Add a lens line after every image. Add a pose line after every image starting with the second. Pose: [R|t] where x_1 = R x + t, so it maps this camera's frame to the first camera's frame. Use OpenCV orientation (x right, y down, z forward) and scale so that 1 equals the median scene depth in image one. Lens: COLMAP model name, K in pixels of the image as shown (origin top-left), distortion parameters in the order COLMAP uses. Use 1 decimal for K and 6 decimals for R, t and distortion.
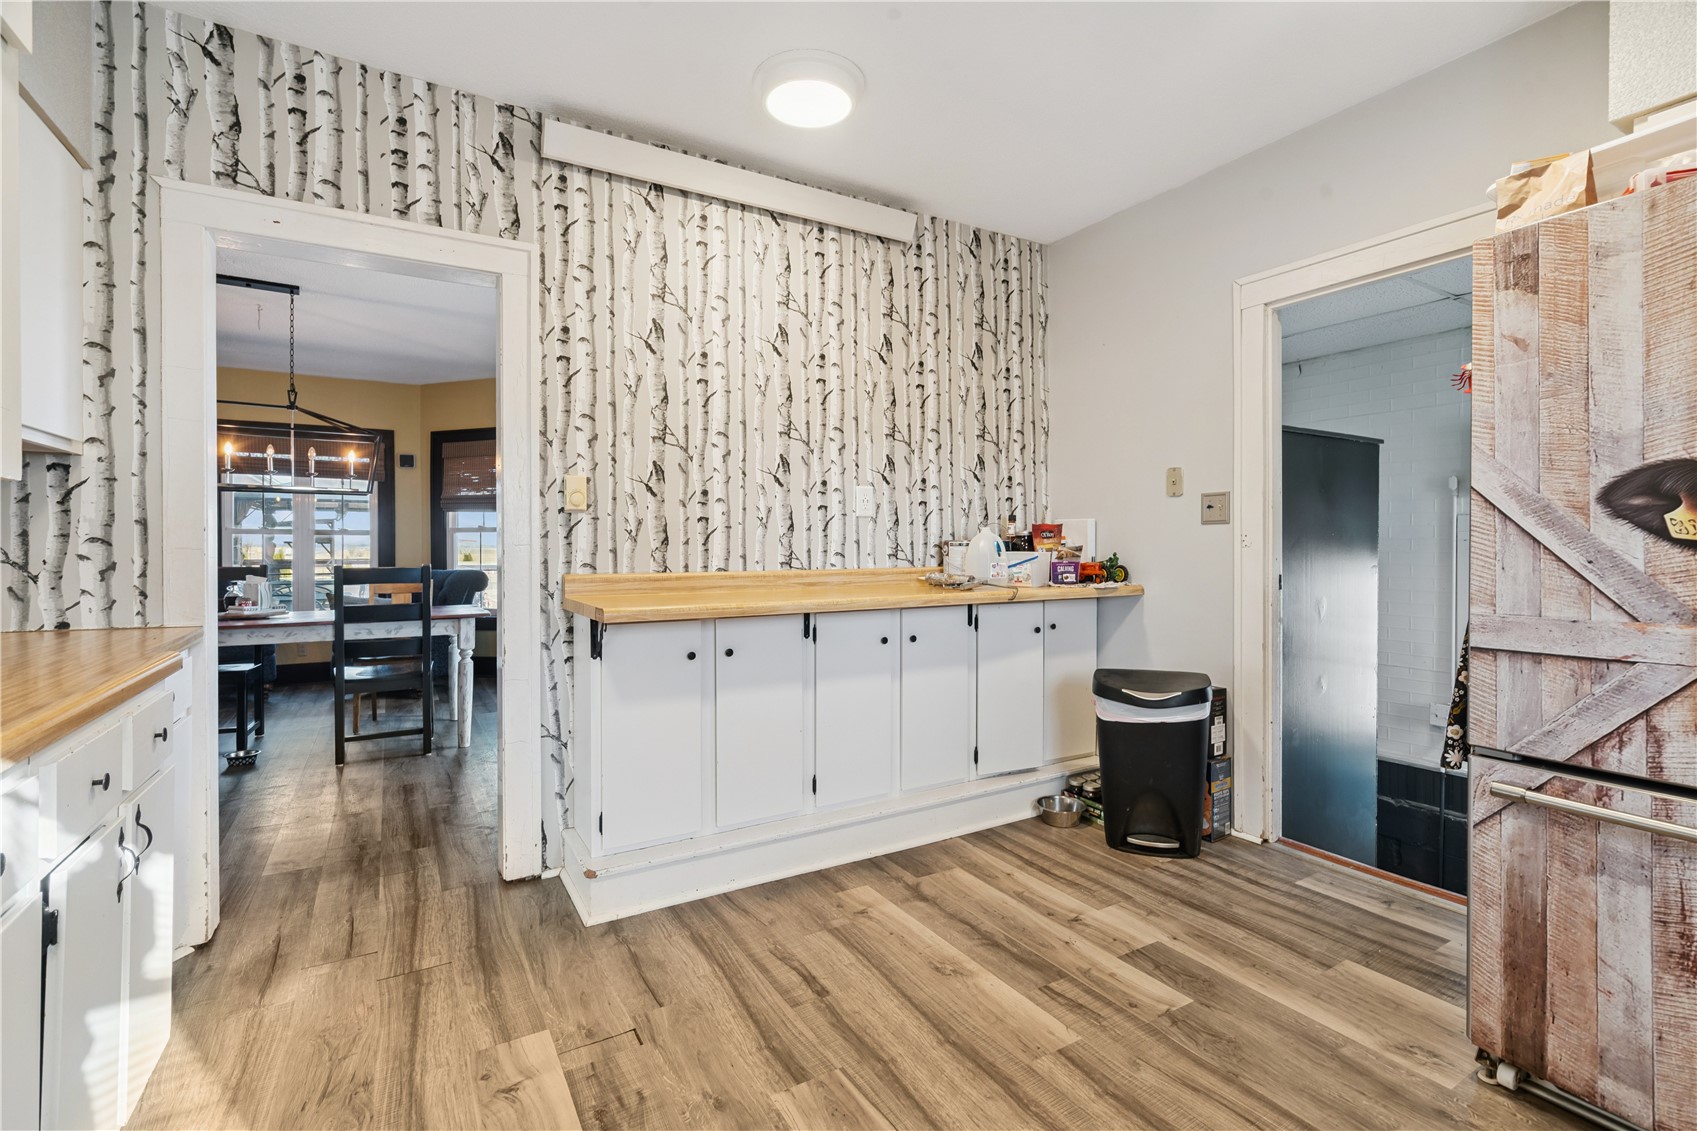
lens RADIAL K [[770.8, 0, 847.5], [0, 770.8, 553.2], [0, 0, 1]] dist [-0.003774, 0.001739]
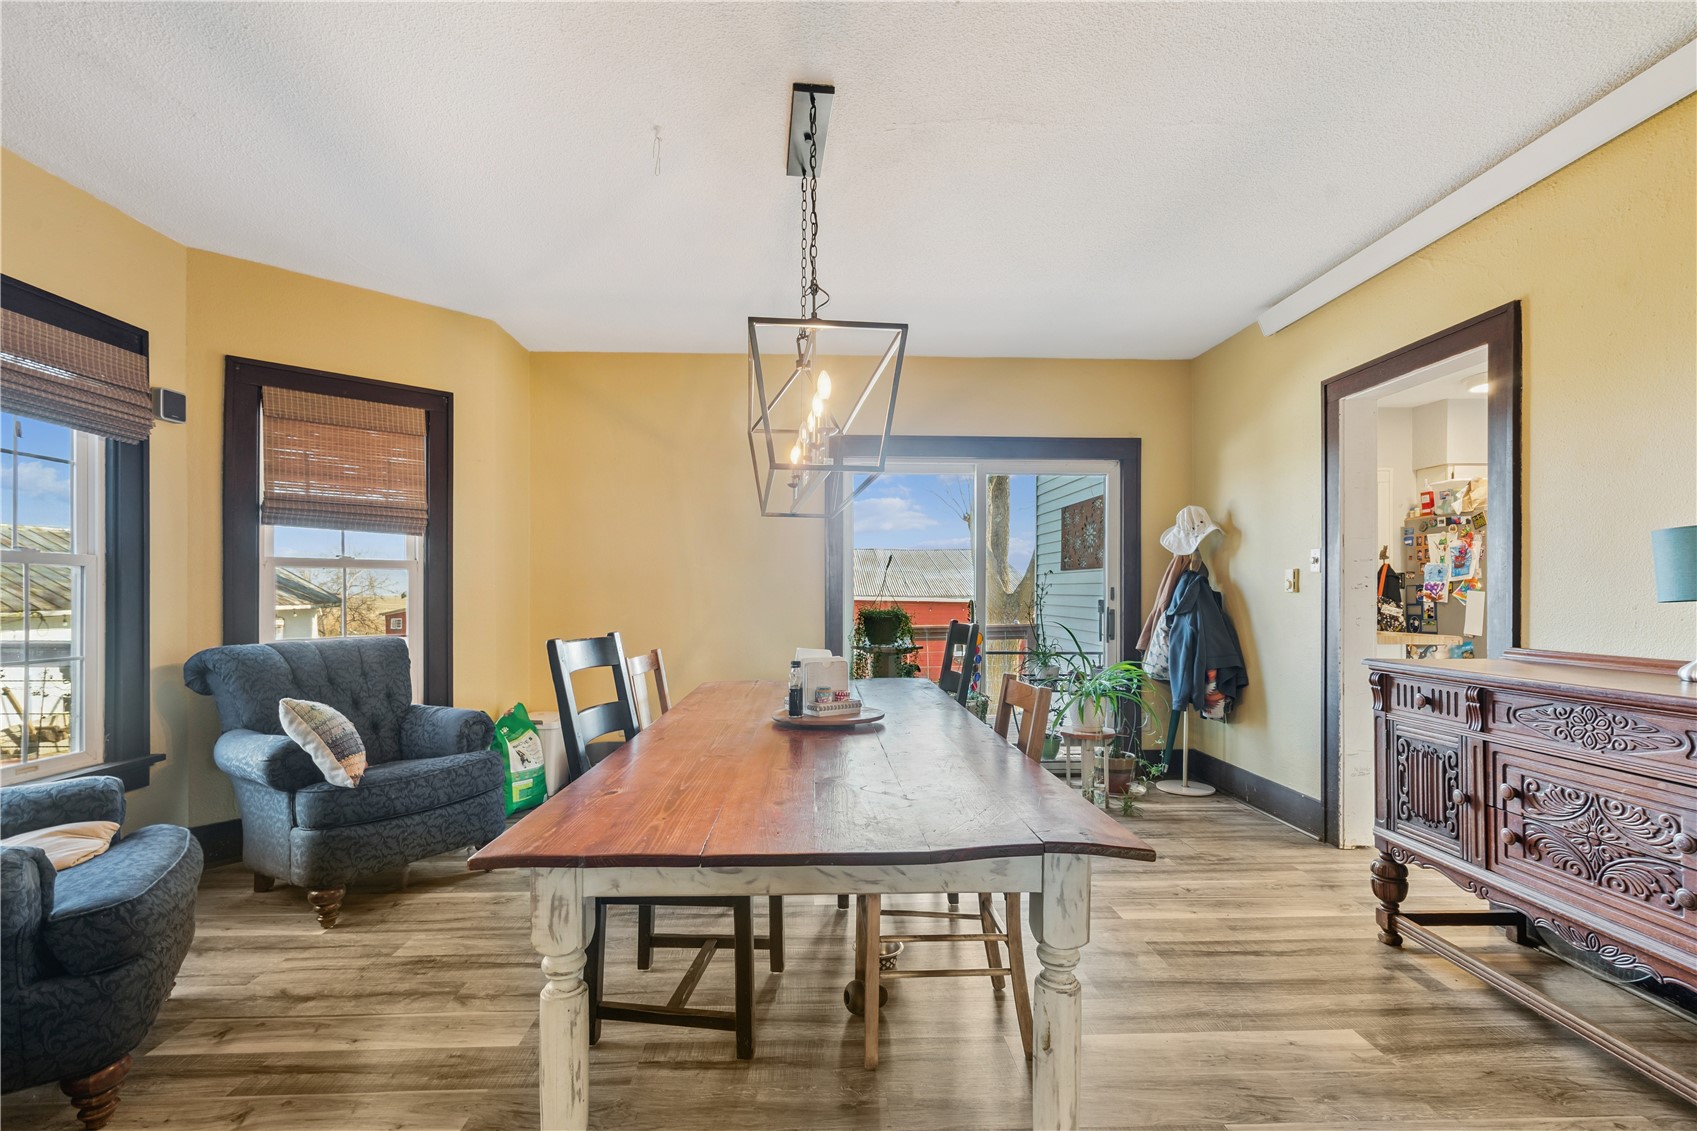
lens RADIAL K [[770.8, 0, 847.9], [0, 770.8, 595.2], [0, 0, 1]] dist [-0.003774, 0.001739]
pose [[0.466311, 0.001452, 0.884619, -0.785846], [0.003191, 0.999989, -0.003324, -0.005794], [-0.884615, 0.004372, 0.466302, 0.438114]]
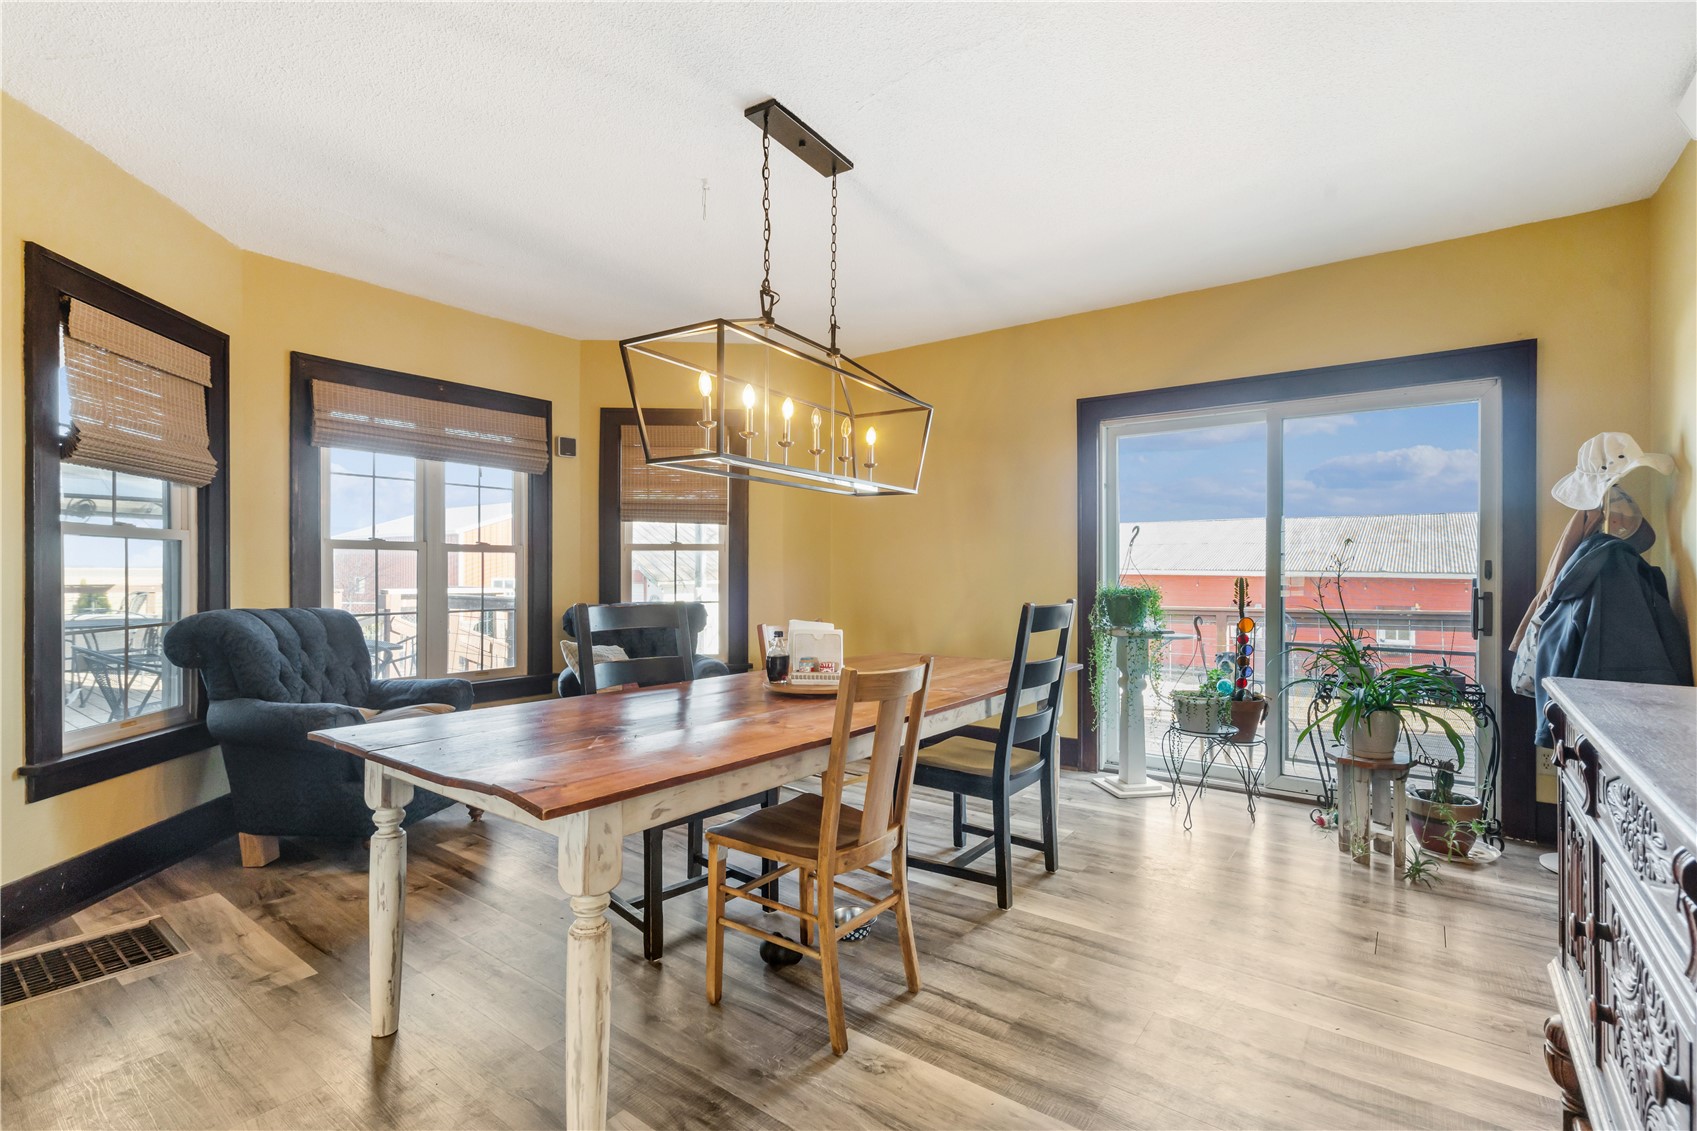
lens RADIAL K [[770.8, 0, 861.0], [0, 770.8, 567.3], [0, 0, 1]] dist [-0.003774, 0.001739]
pose [[0.917918, 0.005224, 0.396735, -0.603374], [-0.001518, 0.999952, -0.009654, -0.004991], [-0.396767, 0.008259, 0.917882, 0.257978]]
